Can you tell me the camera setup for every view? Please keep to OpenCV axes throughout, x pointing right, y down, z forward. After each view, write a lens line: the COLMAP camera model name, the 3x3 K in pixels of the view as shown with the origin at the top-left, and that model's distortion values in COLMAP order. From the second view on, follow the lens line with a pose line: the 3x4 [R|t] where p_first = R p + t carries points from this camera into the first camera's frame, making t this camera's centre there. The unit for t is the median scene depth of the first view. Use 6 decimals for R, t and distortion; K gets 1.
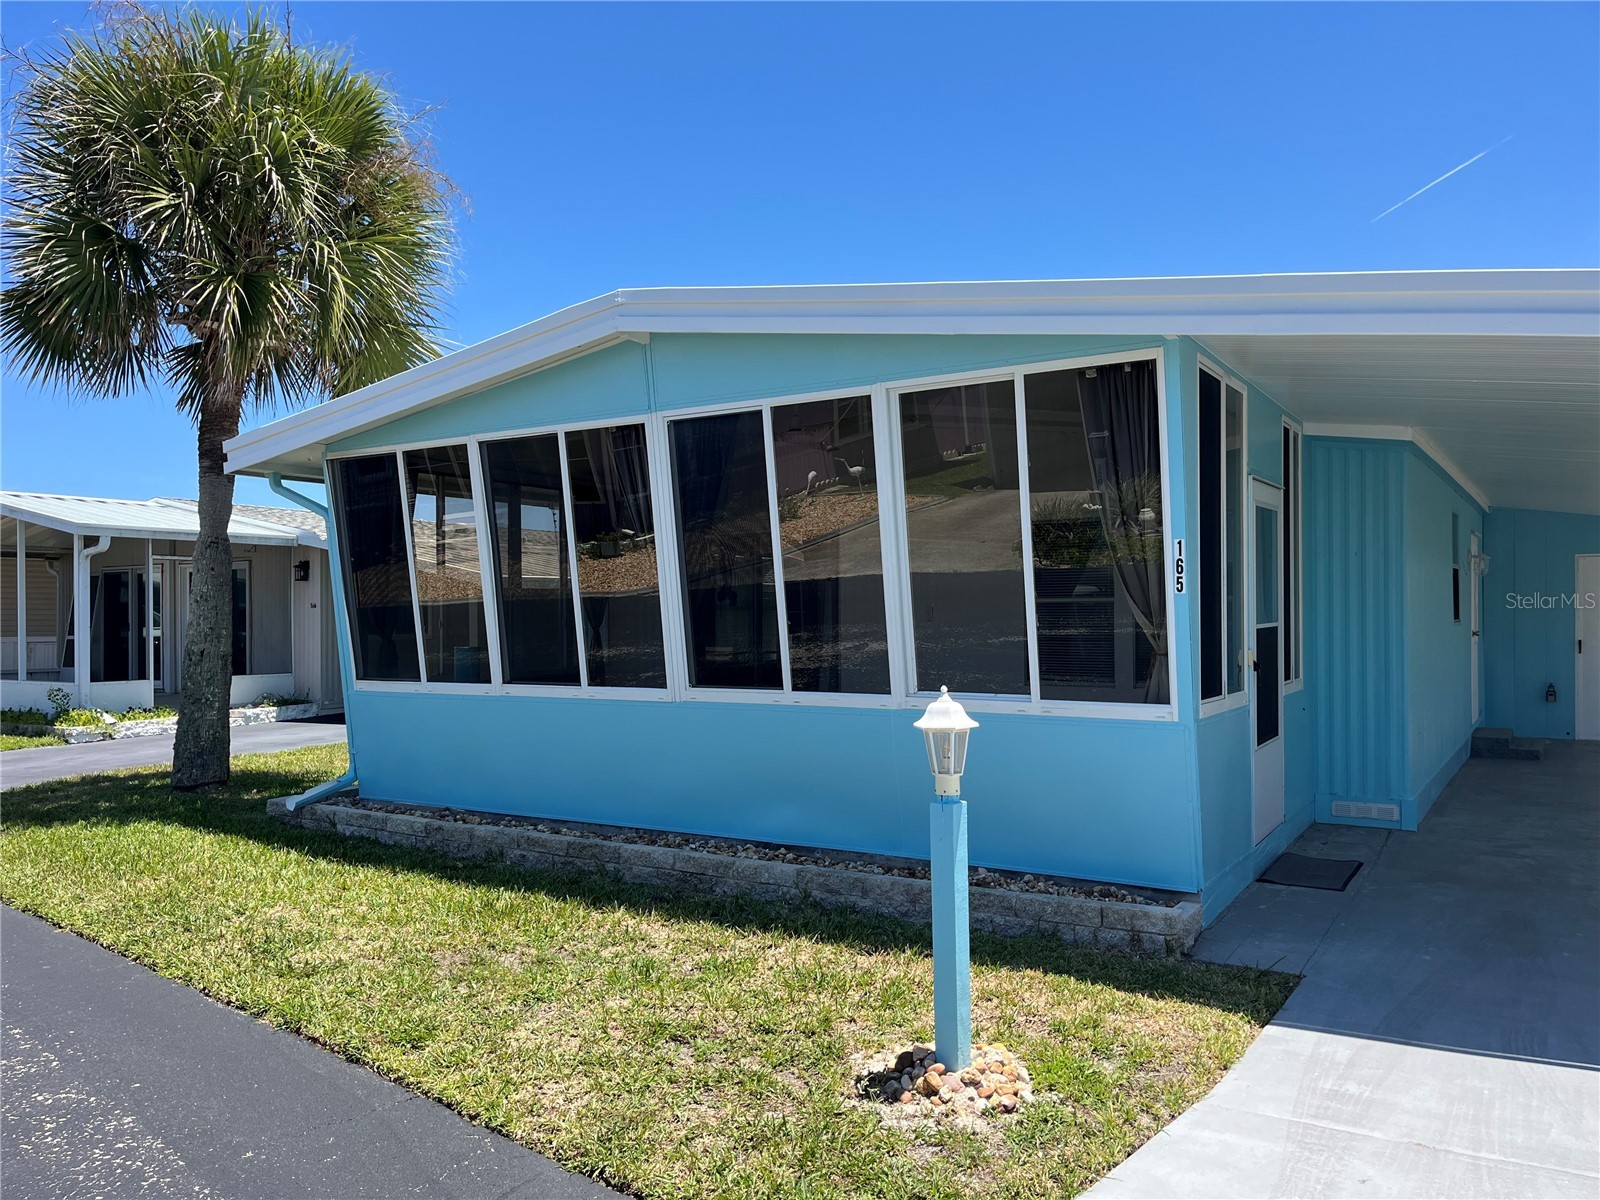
lens RADIAL K [[1205.7, 0, 793.1], [0, 1205.7, 607.7], [0, 0, 1]] dist [0.070156, -0.104342]
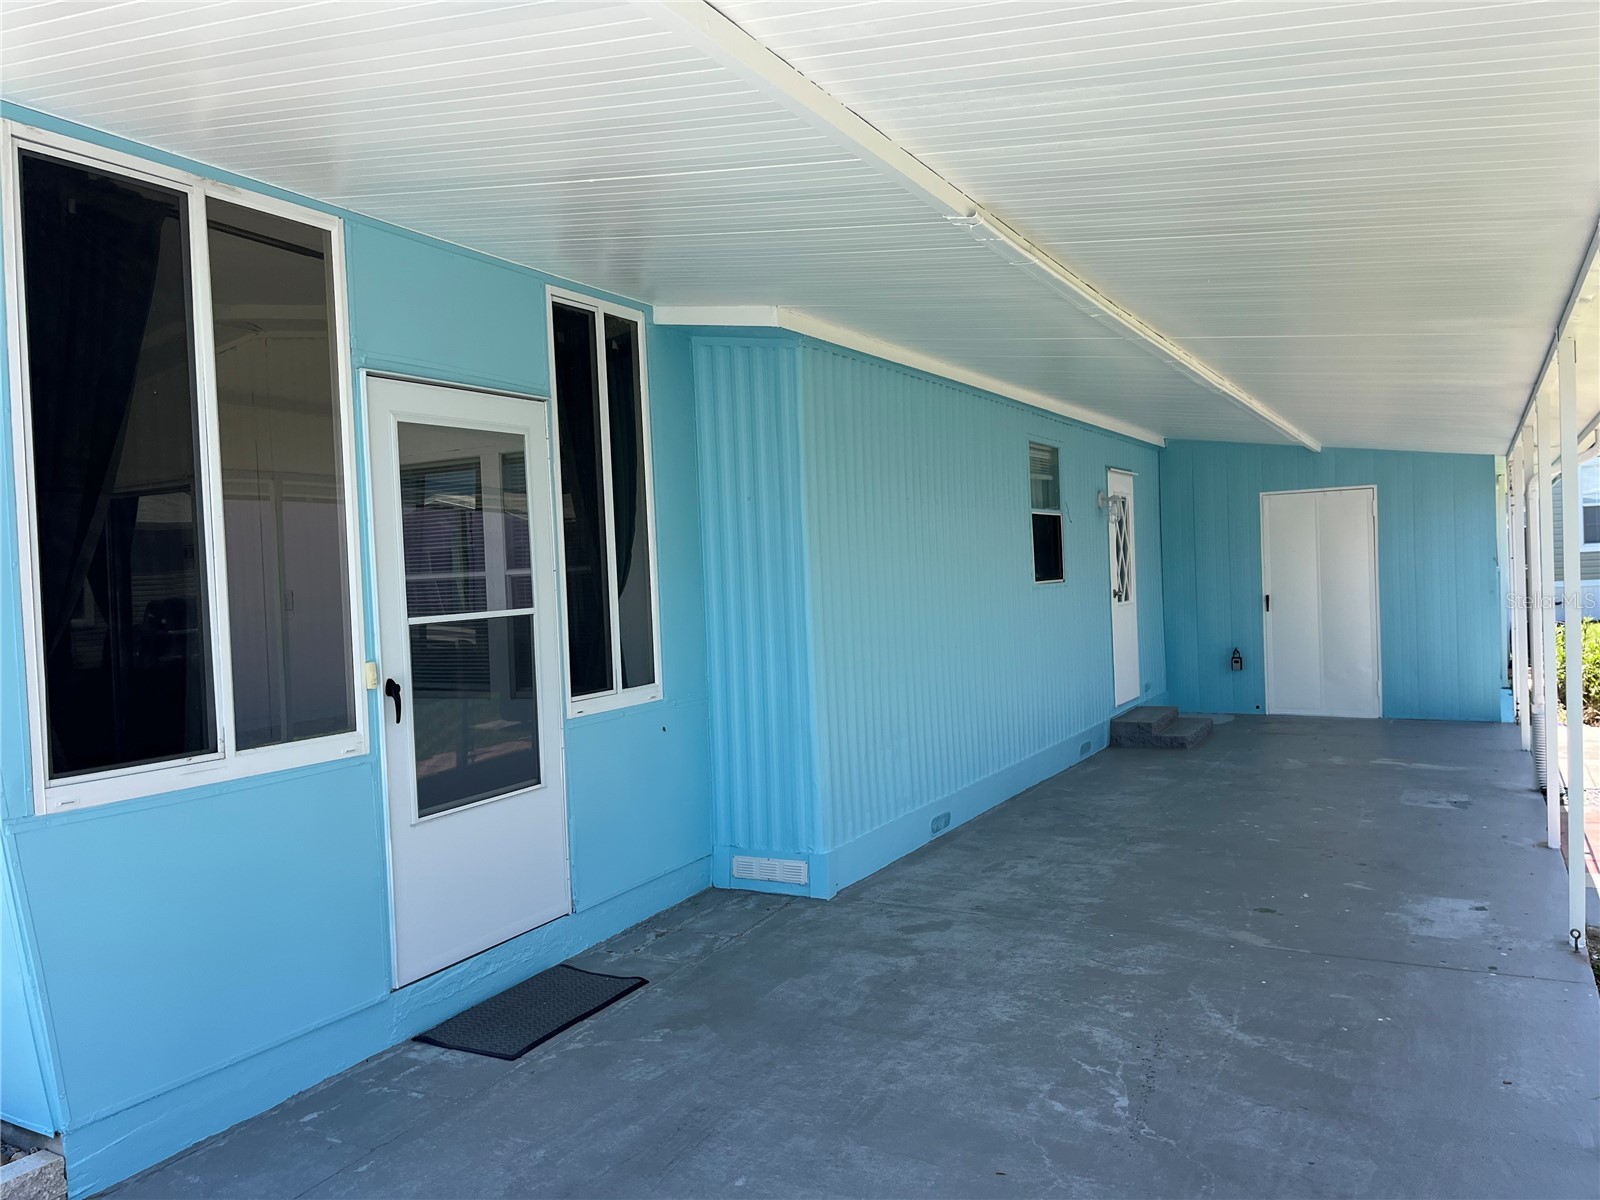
lens RADIAL K [[1205.7, 0, 793.1], [0, 1205.7, 607.7], [0, 0, 1]] dist [0.070156, -0.104342]
pose [[0.997210, -0.036130, 0.065327, 0.513653], [0.034153, 0.998932, 0.031133, -0.004064], [-0.066382, -0.028815, 0.997378, 0.367865]]
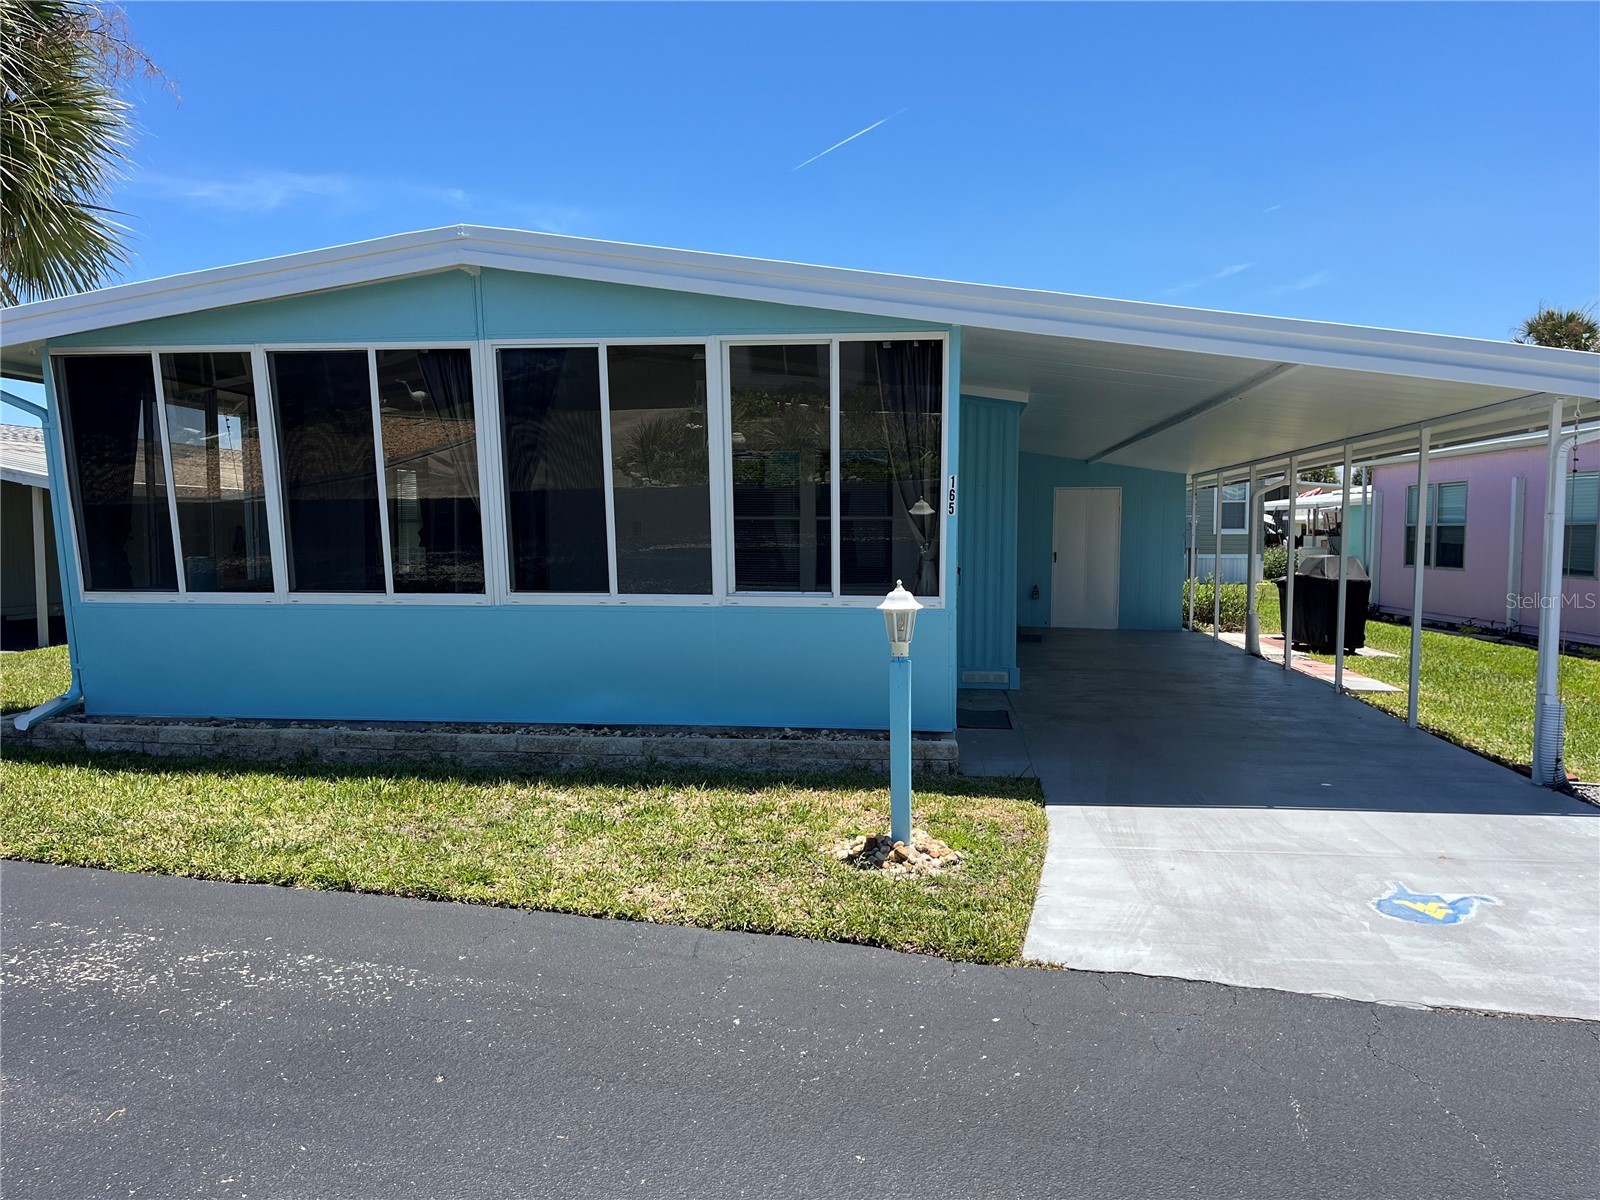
lens RADIAL K [[1205.7, 0, 793.1], [0, 1205.7, 607.7], [0, 0, 1]] dist [0.070156, -0.104342]
pose [[0.902572, -0.019051, 0.430117, -0.341859], [-0.011125, 0.997655, 0.067535, 0.002120], [-0.430395, -0.065741, 0.900243, -0.122640]]
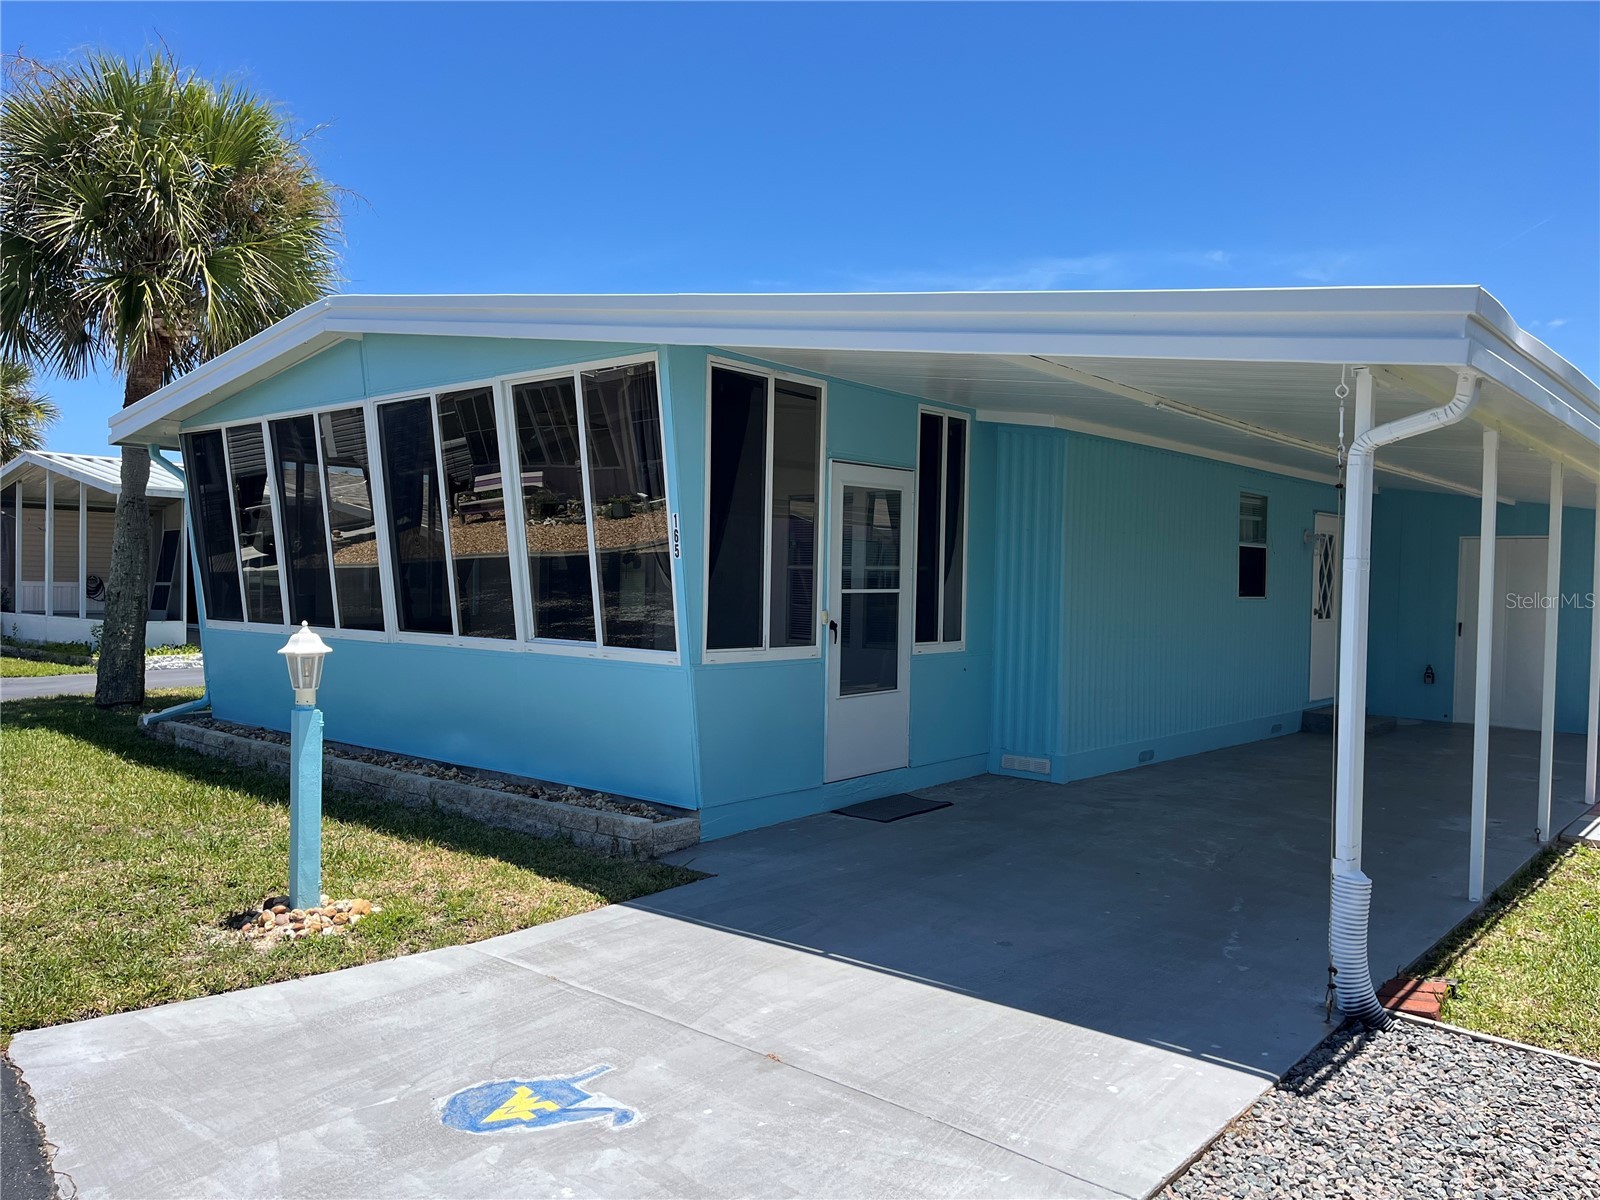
lens RADIAL K [[1205.7, 0, 793.1], [0, 1205.7, 607.7], [0, 0, 1]] dist [0.070156, -0.104342]
pose [[0.989065, 0.029010, -0.144596, 0.481592], [-0.025263, 0.999297, 0.027683, 0.000508], [0.145298, -0.023728, 0.989103, -0.124431]]
